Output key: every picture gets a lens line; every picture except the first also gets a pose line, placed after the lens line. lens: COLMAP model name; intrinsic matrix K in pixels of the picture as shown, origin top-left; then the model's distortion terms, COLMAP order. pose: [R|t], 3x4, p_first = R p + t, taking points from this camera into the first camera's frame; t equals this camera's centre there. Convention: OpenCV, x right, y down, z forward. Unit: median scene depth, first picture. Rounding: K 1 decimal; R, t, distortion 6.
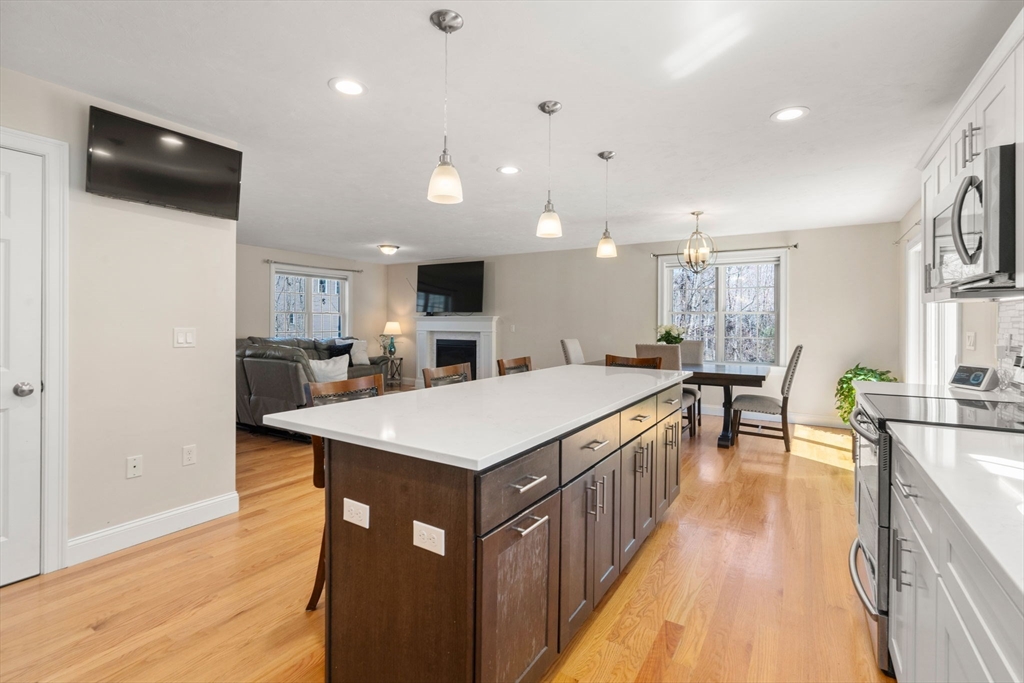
lens RADIAL K [[473.8, 0, 522.5], [0, 473.8, 323.7], [0, 0, 1]] dist [-0.005125, 0.004112]
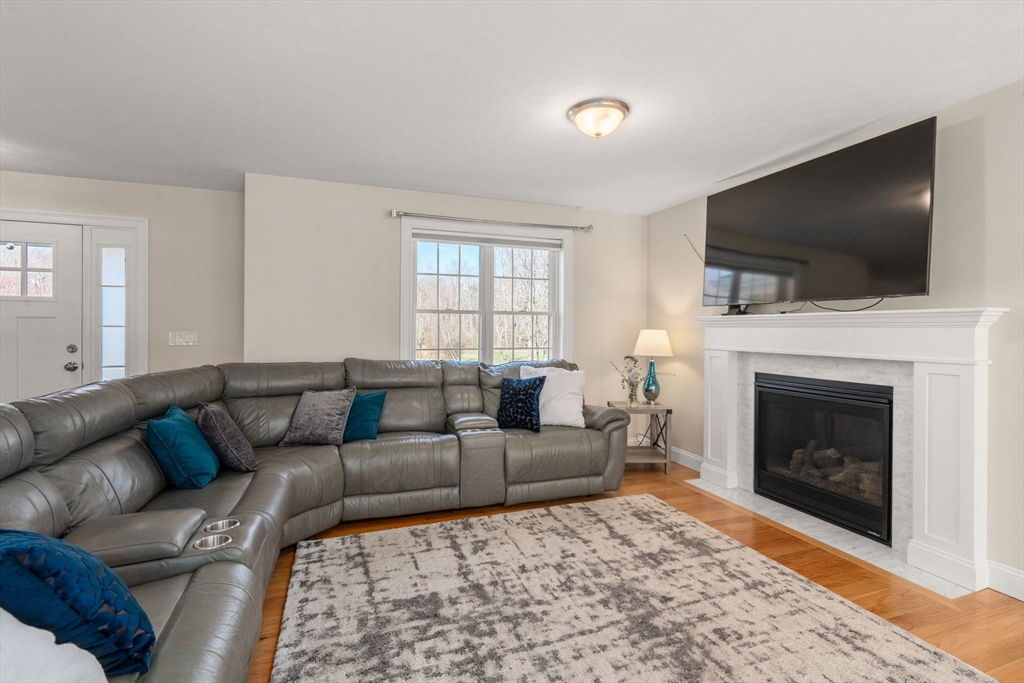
lens RADIAL K [[473.8, 0, 510.1], [0, 473.8, 334.3], [0, 0, 1]] dist [-0.005125, 0.004112]
pose [[0.781896, 0.003616, -0.623398, -0.149877], [-0.001332, 0.999991, 0.004129, -0.001231], [0.623407, -0.002398, 0.781894, 0.887515]]
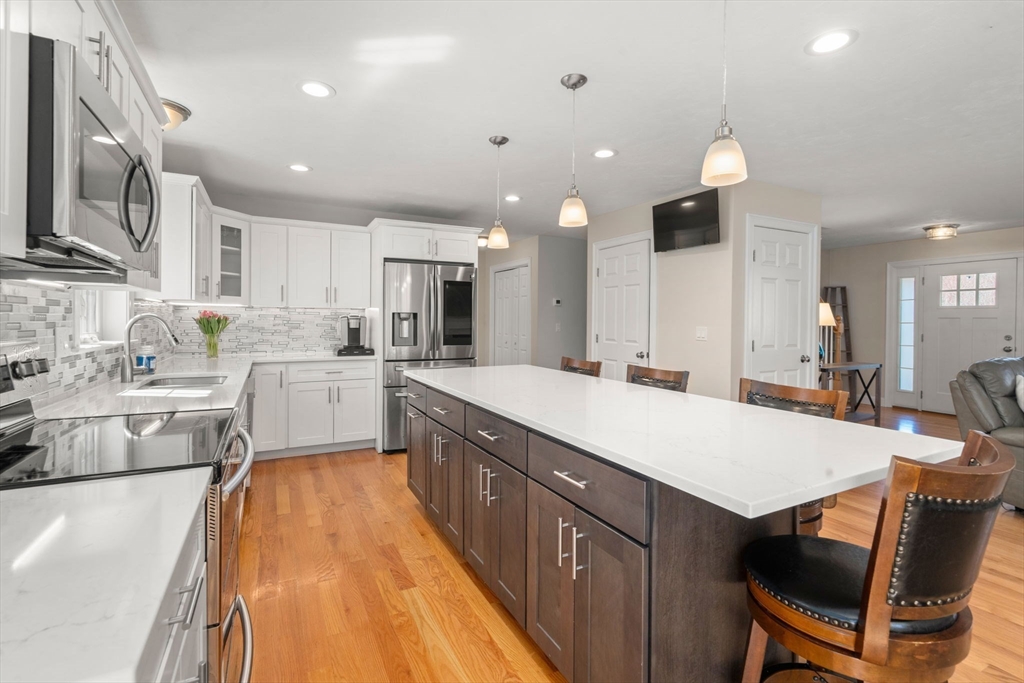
lens RADIAL K [[473.8, 0, 511.0], [0, 473.8, 324.1], [0, 0, 1]] dist [-0.005125, 0.004112]
pose [[-0.526393, -0.001825, -0.850239, 0.412980], [-0.011563, 0.999921, 0.005013, -0.000081], [0.850163, 0.012470, -0.526372, 0.643649]]
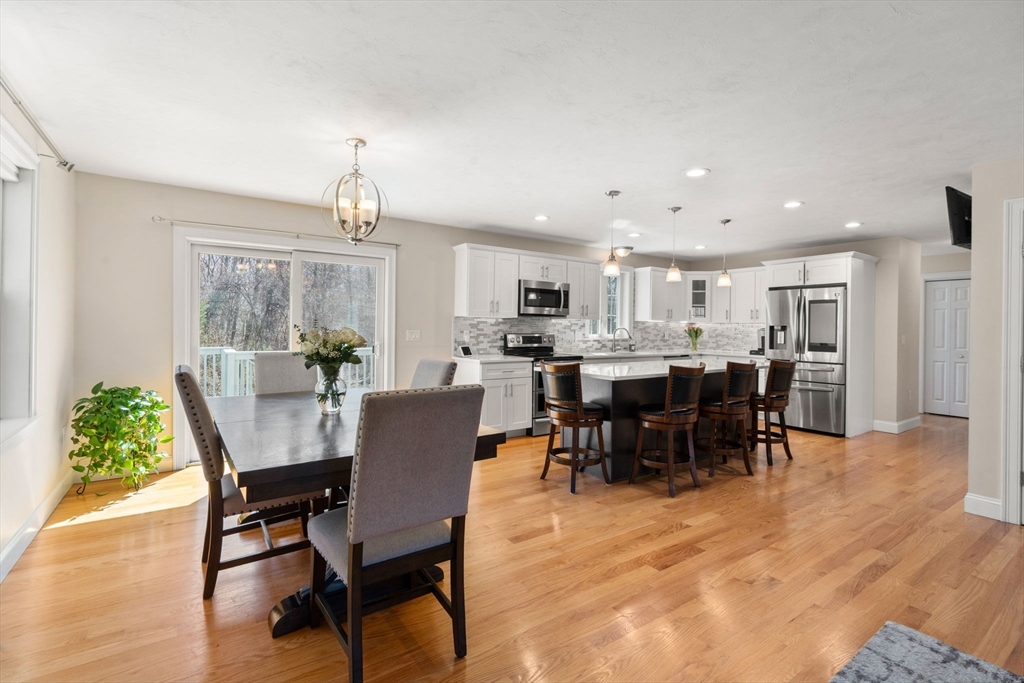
lens RADIAL K [[473.8, 0, 514.8], [0, 473.8, 329.4], [0, 0, 1]] dist [-0.005125, 0.004112]
pose [[-0.910937, -0.018197, 0.412144, -0.064256], [-0.016109, 0.999834, 0.008540, -0.004147], [-0.412231, 0.001140, -0.911079, 1.341479]]
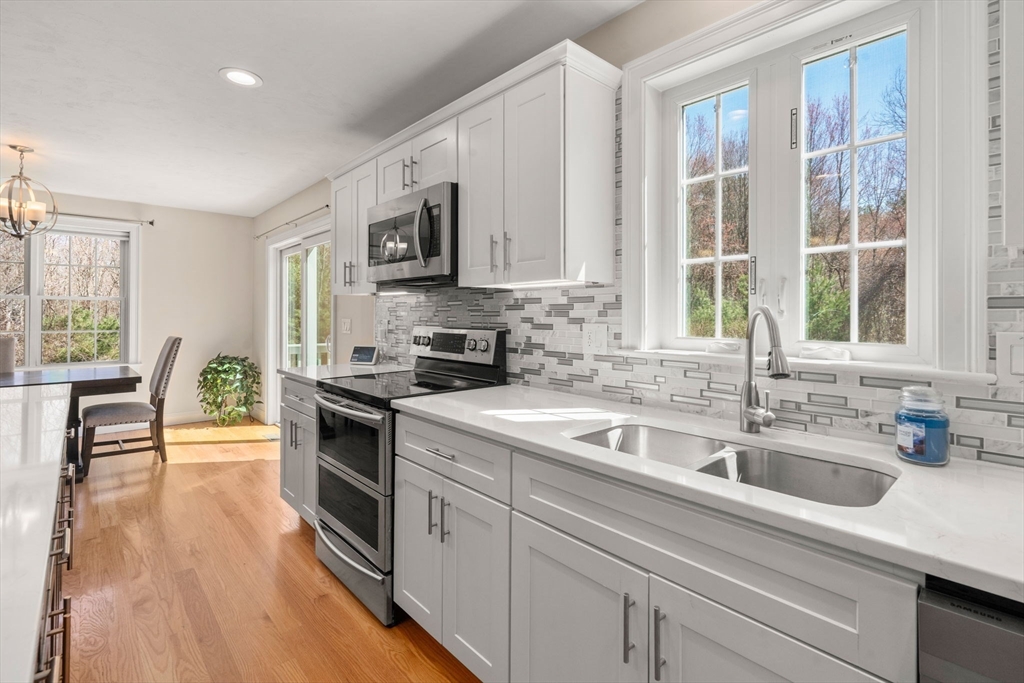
lens RADIAL K [[473.8, 0, 516.4], [0, 473.8, 309.4], [0, 0, 1]] dist [-0.005125, 0.004112]
pose [[0.285002, 0.003964, 0.958519, -0.067975], [0.001450, 0.999989, -0.004567, -0.000821], [-0.958526, 0.002691, 0.284993, 0.123033]]
